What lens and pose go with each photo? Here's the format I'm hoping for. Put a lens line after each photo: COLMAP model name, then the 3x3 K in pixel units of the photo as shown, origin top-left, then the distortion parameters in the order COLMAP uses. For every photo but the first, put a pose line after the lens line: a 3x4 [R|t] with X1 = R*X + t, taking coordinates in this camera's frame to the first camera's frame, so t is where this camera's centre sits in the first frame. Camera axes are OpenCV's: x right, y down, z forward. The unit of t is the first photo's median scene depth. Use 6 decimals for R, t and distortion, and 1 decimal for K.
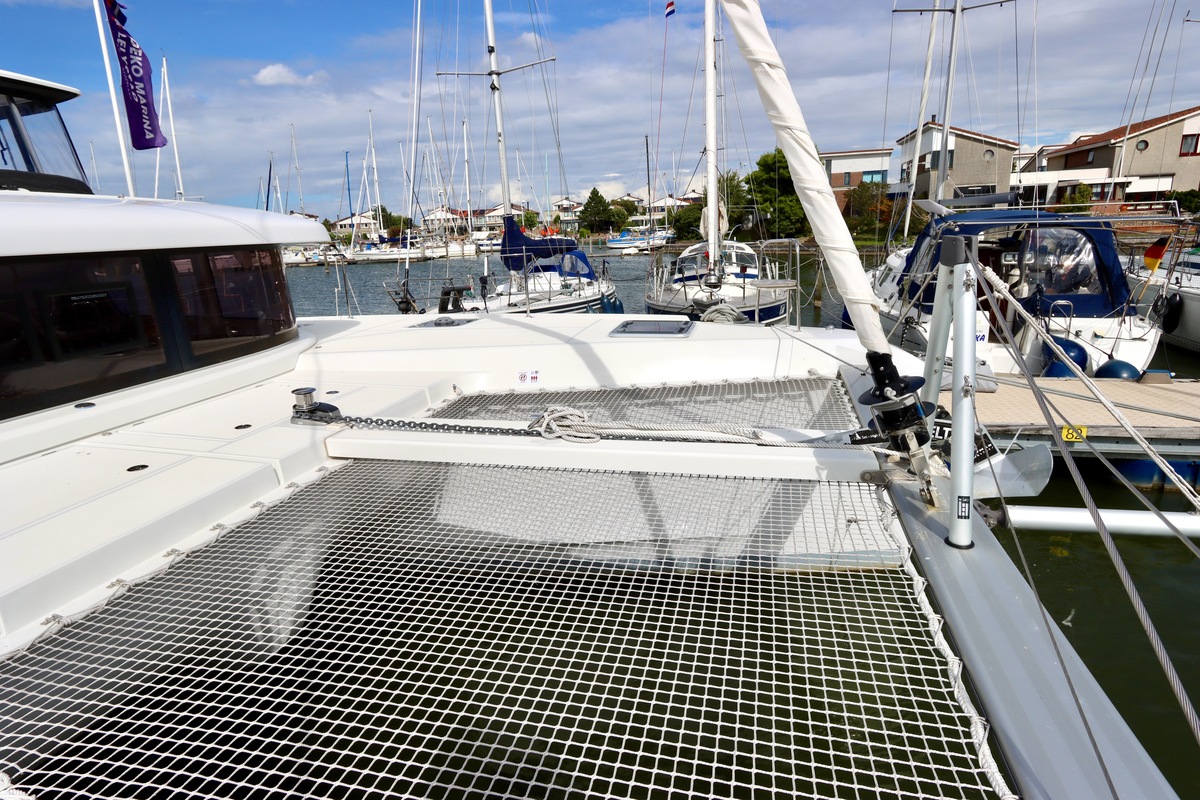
lens RADIAL K [[656.8, 0, 599.4], [0, 656.8, 383.7], [0, 0, 1]] dist [-0.002867, 0.000091]
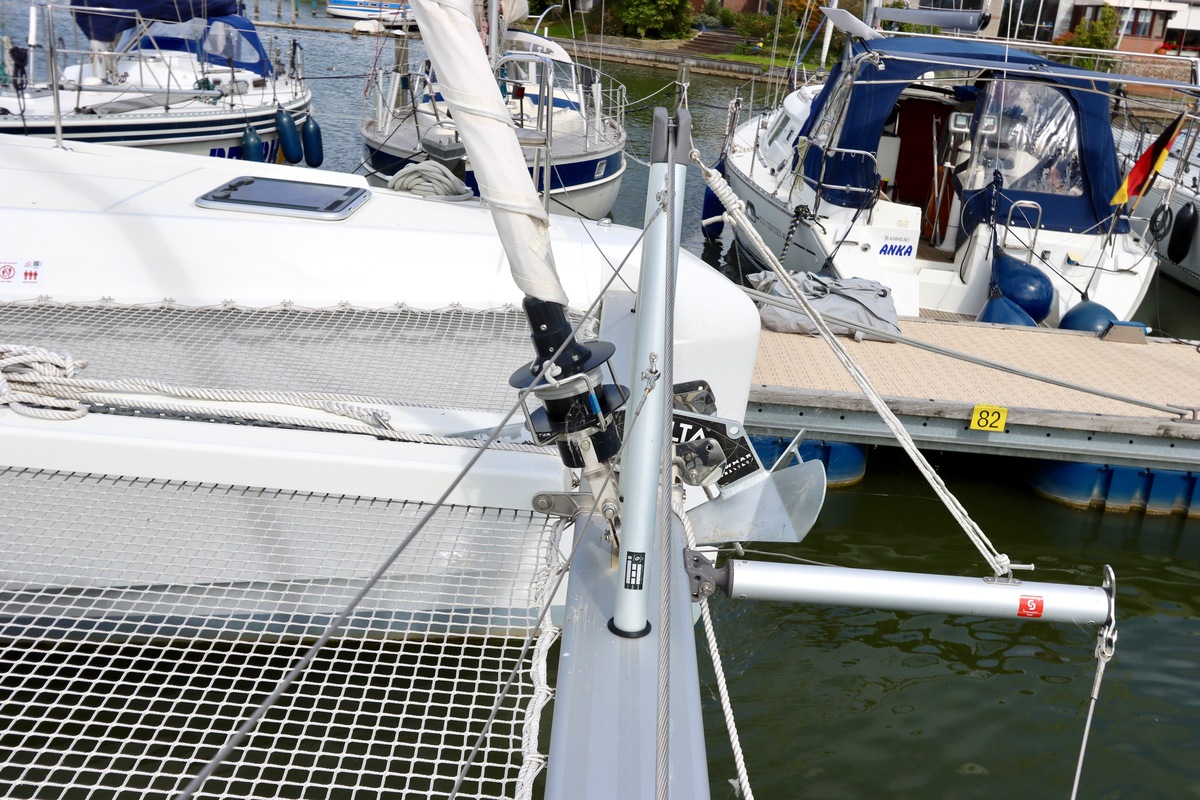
lens RADIAL K [[1191.7, 0, 599.1], [0, 1191.7, 376.2], [0, 0, 1]] dist [0.005115, 0.008792]
pose [[0.966353, 0.051959, 0.251917, 0.113187], [-0.071416, 0.995077, 0.068712, -0.029246], [-0.247106, -0.084391, 0.965307, -0.015622]]
